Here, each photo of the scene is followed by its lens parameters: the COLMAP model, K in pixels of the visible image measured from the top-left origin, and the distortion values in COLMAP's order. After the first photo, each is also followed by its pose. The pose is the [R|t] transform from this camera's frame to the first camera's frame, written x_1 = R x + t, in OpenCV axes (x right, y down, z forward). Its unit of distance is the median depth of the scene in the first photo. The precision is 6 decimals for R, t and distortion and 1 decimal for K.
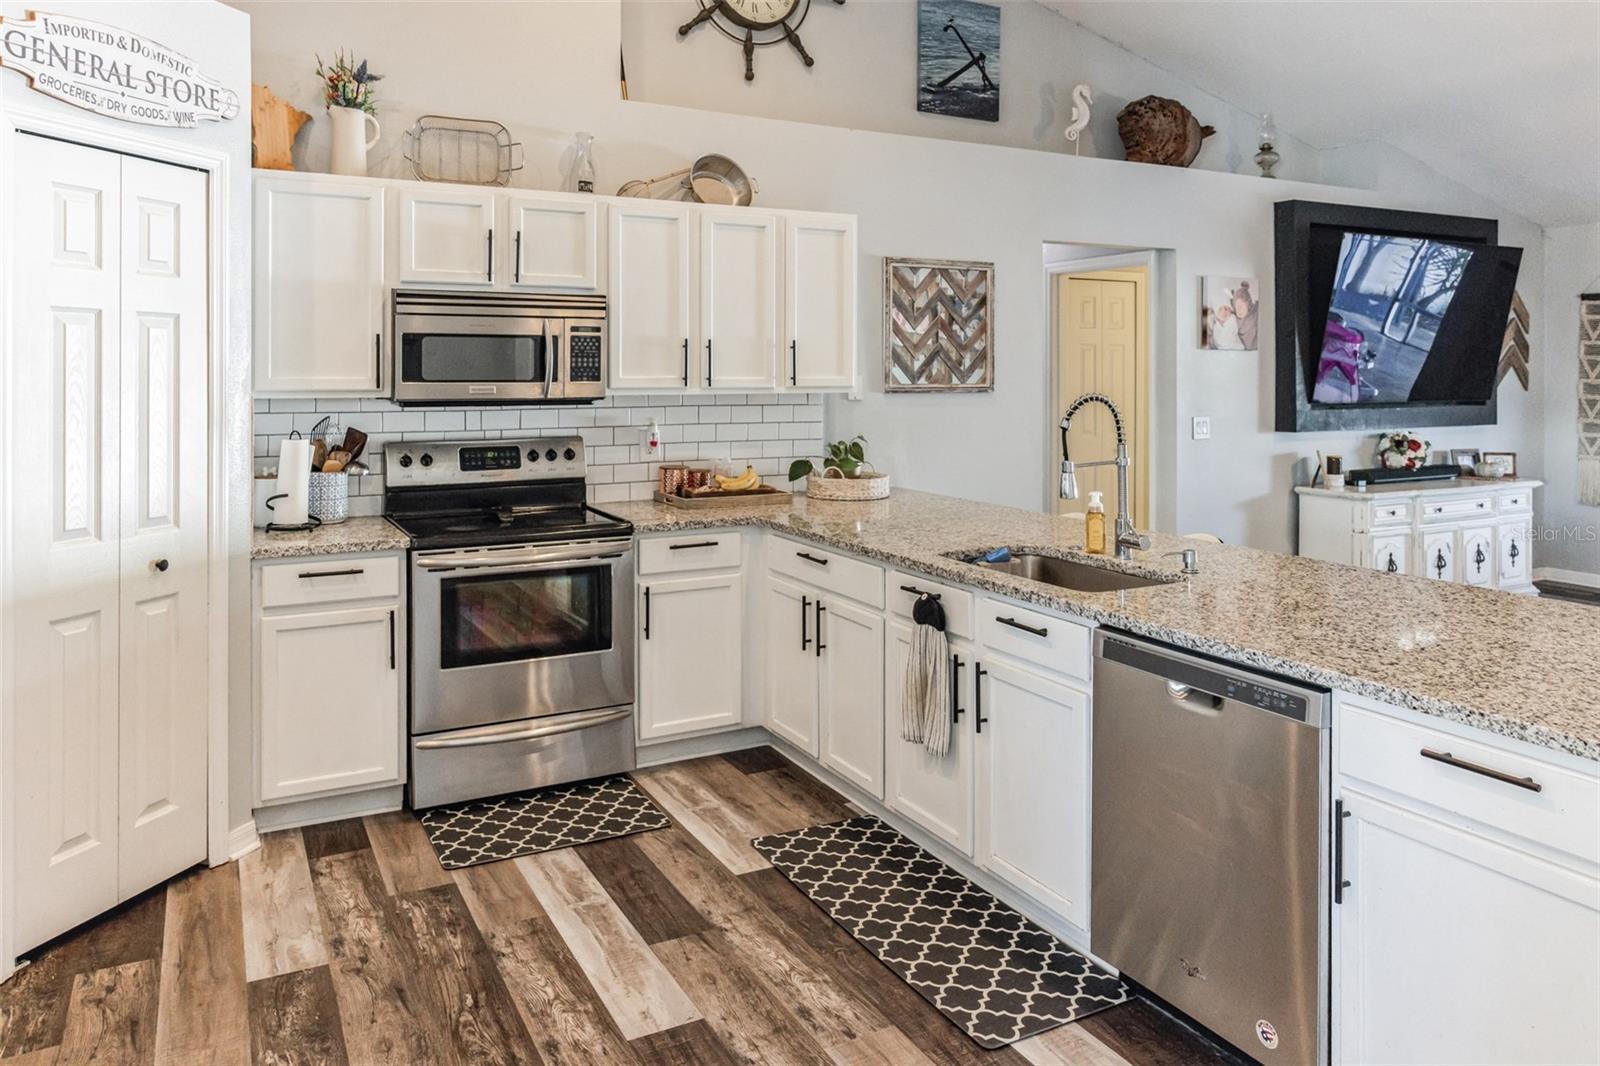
lens RADIAL K [[1109.8, 0, 799.2], [0, 1109.8, 376.0], [0, 0, 1]] dist [-0.004861, 0.002058]
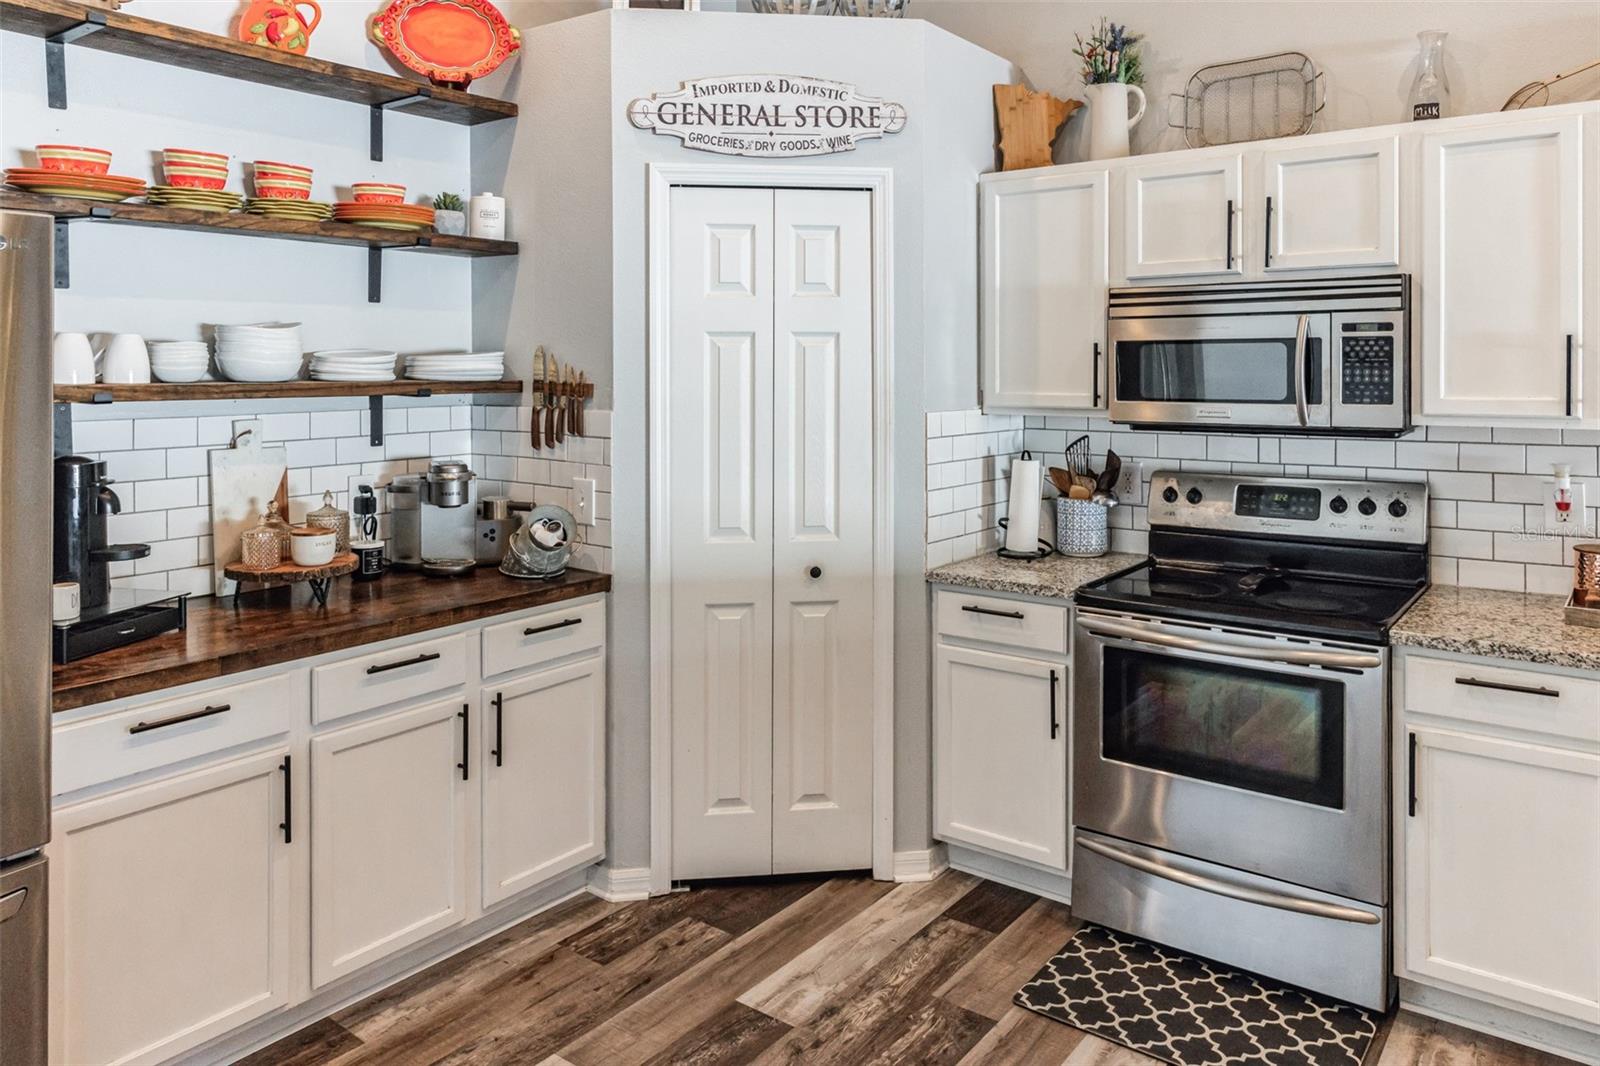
lens RADIAL K [[1109.8, 0, 799.2], [0, 1109.8, 376.0], [0, 0, 1]] dist [-0.004861, 0.002058]
pose [[0.415958, 0.004261, -0.909374, 0.338557], [-0.000647, 0.999990, 0.004390, -0.018075], [0.909384, -0.001238, 0.415956, 0.491082]]
